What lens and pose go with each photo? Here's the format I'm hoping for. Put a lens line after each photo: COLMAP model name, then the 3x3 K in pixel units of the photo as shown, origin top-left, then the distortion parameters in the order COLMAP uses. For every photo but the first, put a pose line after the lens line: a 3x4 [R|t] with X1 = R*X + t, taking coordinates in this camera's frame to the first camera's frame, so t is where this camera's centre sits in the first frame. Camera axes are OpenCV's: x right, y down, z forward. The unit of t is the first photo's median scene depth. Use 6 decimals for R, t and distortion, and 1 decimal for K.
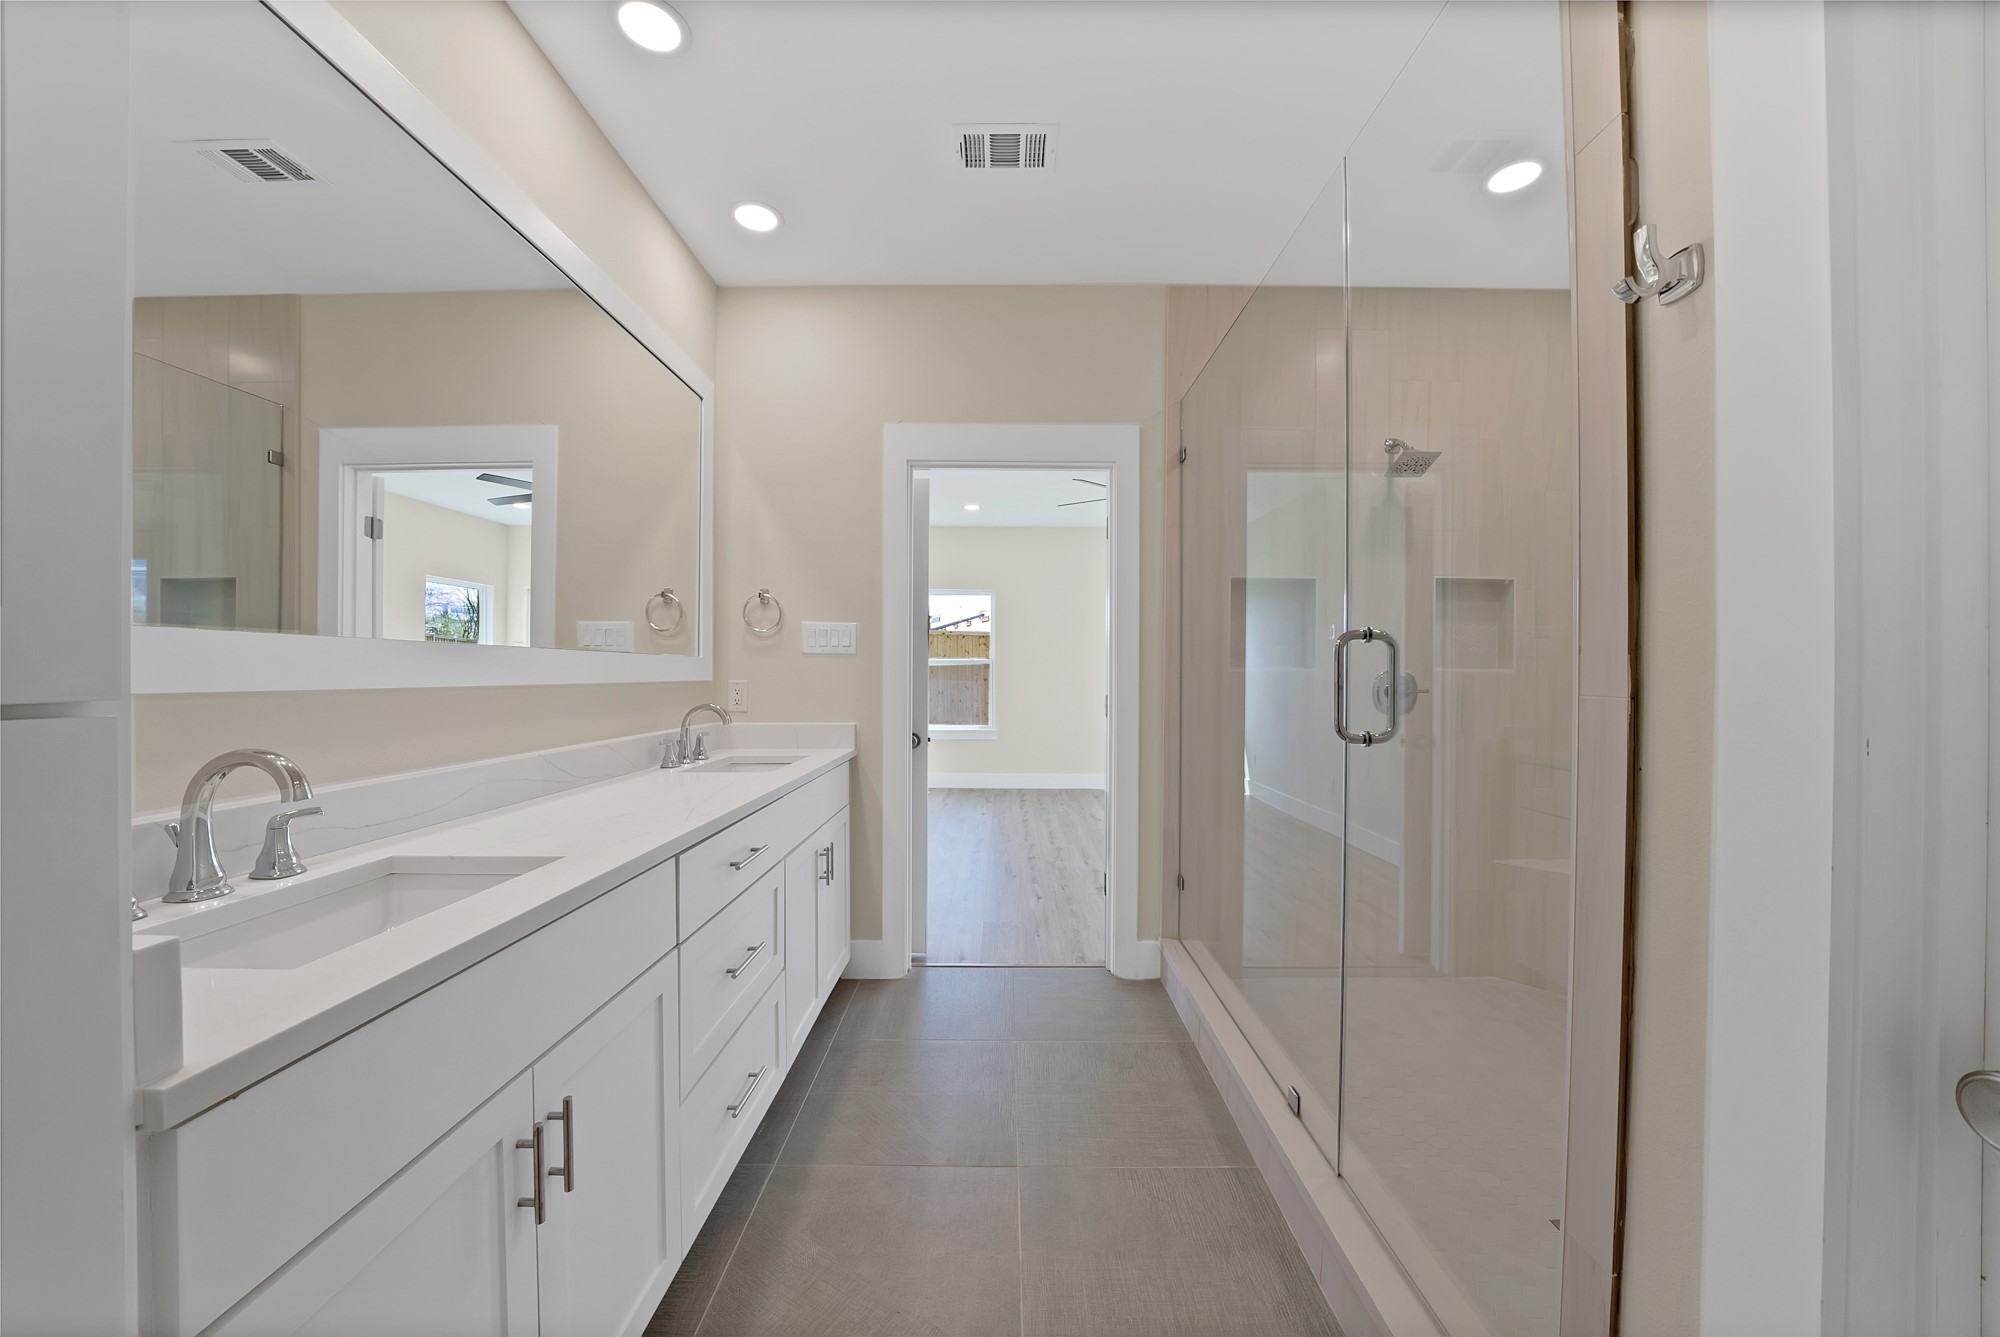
lens RADIAL K [[712.7, 0, 997.8], [0, 712.7, 673.6], [0, 0, 1]] dist [-0.023480, 0.000127]
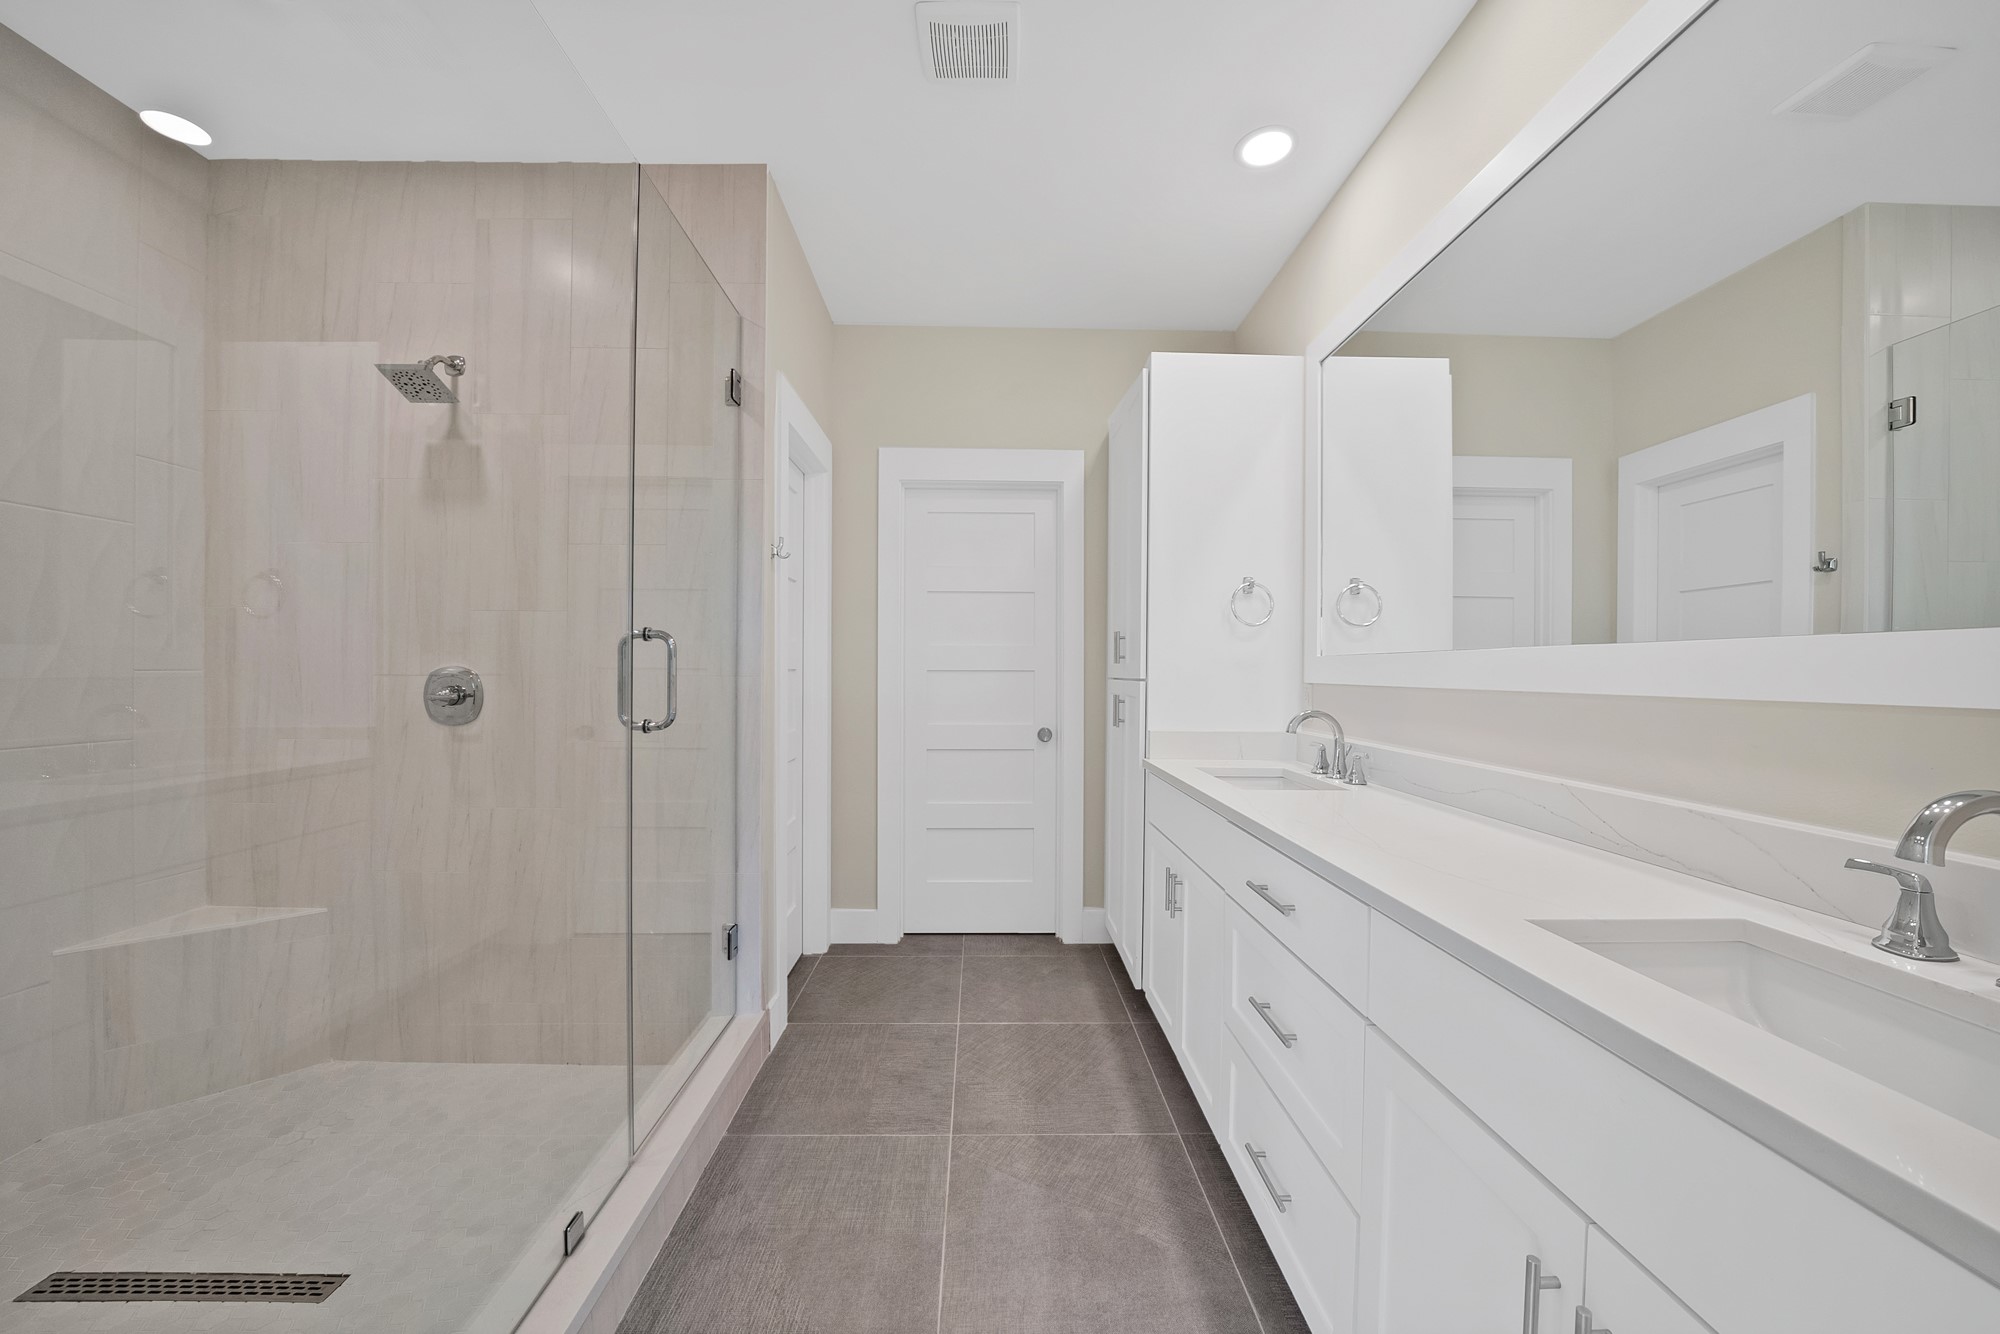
lens RADIAL K [[712.7, 0, 997.8], [0, 712.7, 672.1], [0, 0, 1]] dist [-0.023480, 0.000127]
pose [[-0.999224, -0.012662, -0.037292, 0.003230], [-0.012997, 0.999877, 0.008732, -0.013418], [0.037177, 0.009210, -0.999266, 2.093046]]
